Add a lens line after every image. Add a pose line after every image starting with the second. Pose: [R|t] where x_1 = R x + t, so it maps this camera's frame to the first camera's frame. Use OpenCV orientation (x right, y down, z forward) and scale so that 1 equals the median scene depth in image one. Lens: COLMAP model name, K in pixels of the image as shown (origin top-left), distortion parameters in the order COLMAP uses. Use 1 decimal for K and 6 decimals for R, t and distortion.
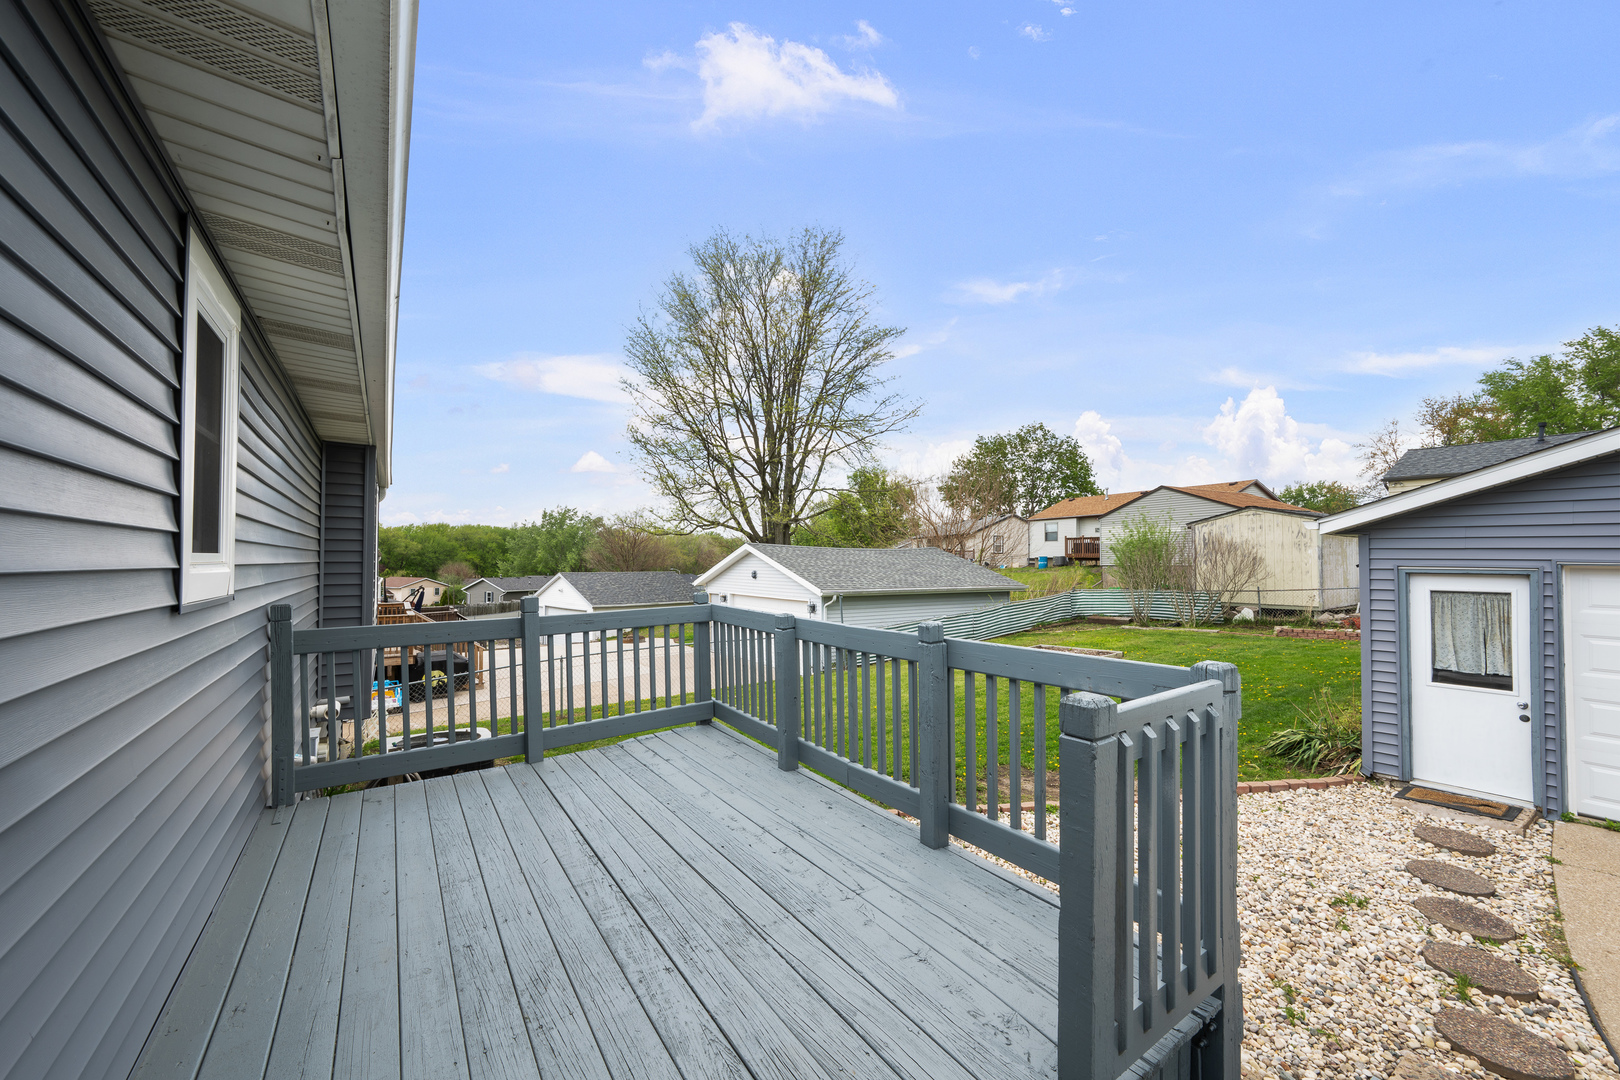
lens RADIAL K [[631.5, 0, 815.6], [0, 631.5, 543.9], [0, 0, 1]] dist [0.001276, 0.000144]
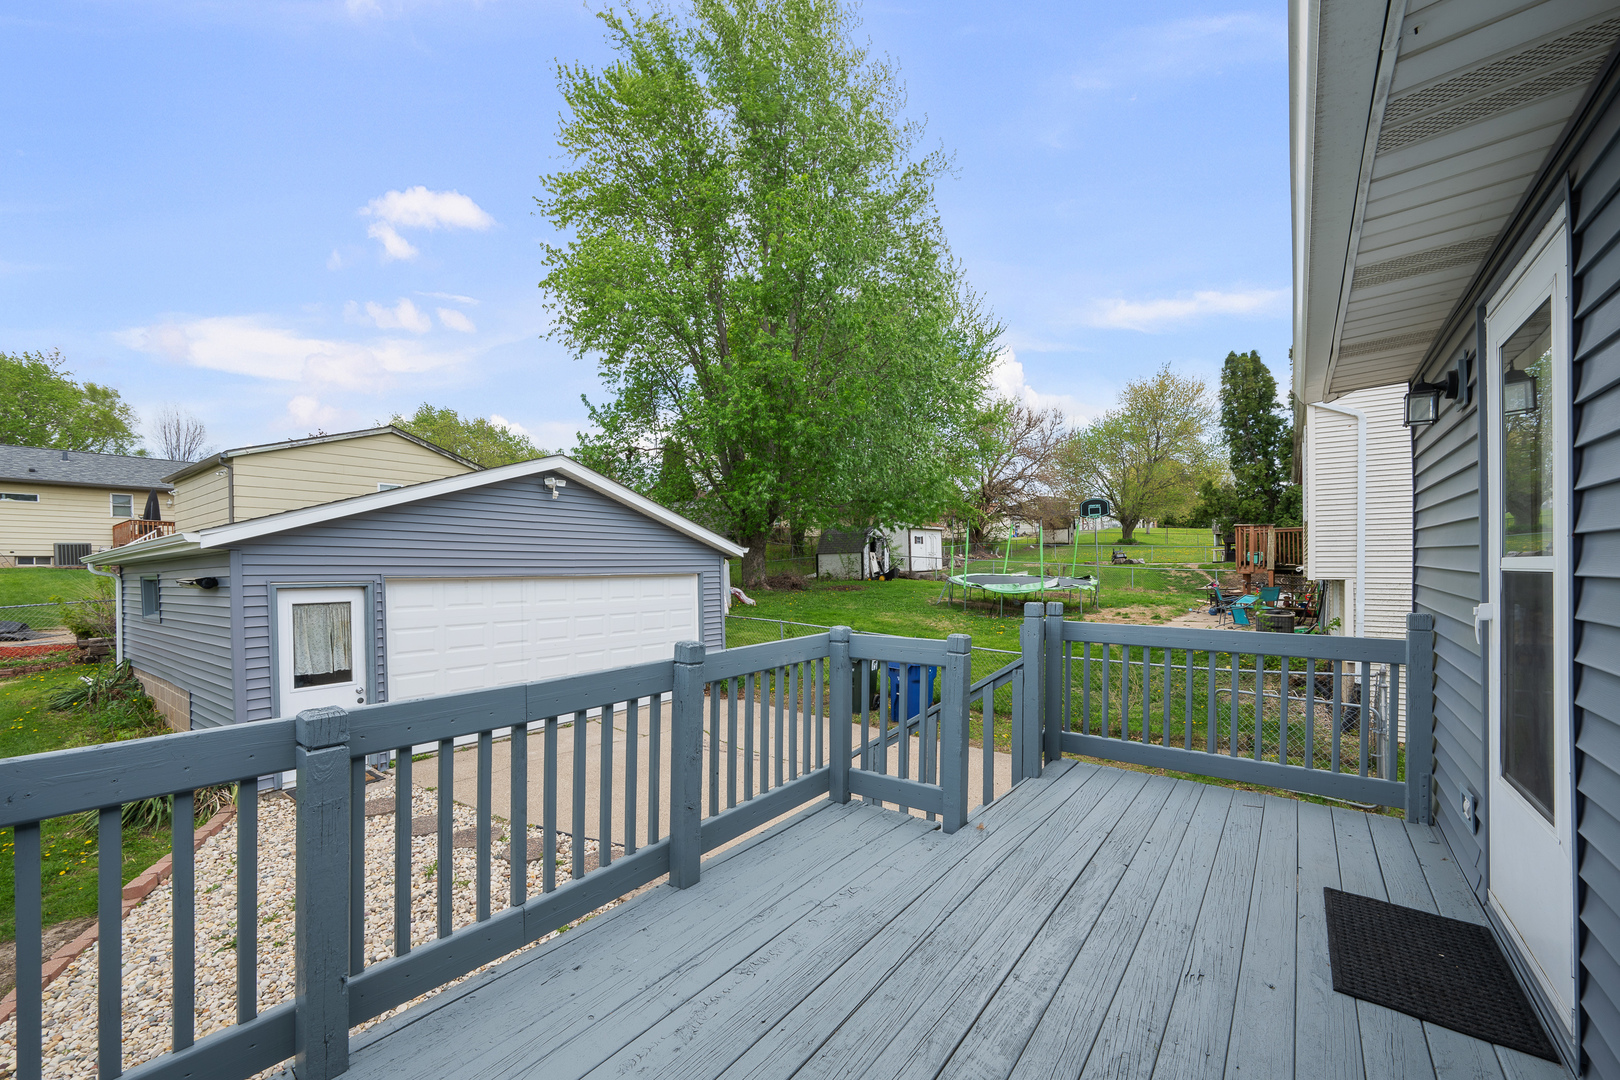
lens RADIAL K [[642.6, 0, 811.3], [0, 642.6, 577.1], [0, 0, 1]] dist [0.000617, 0.000171]
pose [[-0.318067, -0.010123, 0.948014, -0.361786], [-0.010570, 0.999919, 0.007131, 0.011728], [-0.948009, -0.007752, -0.318148, 0.543749]]
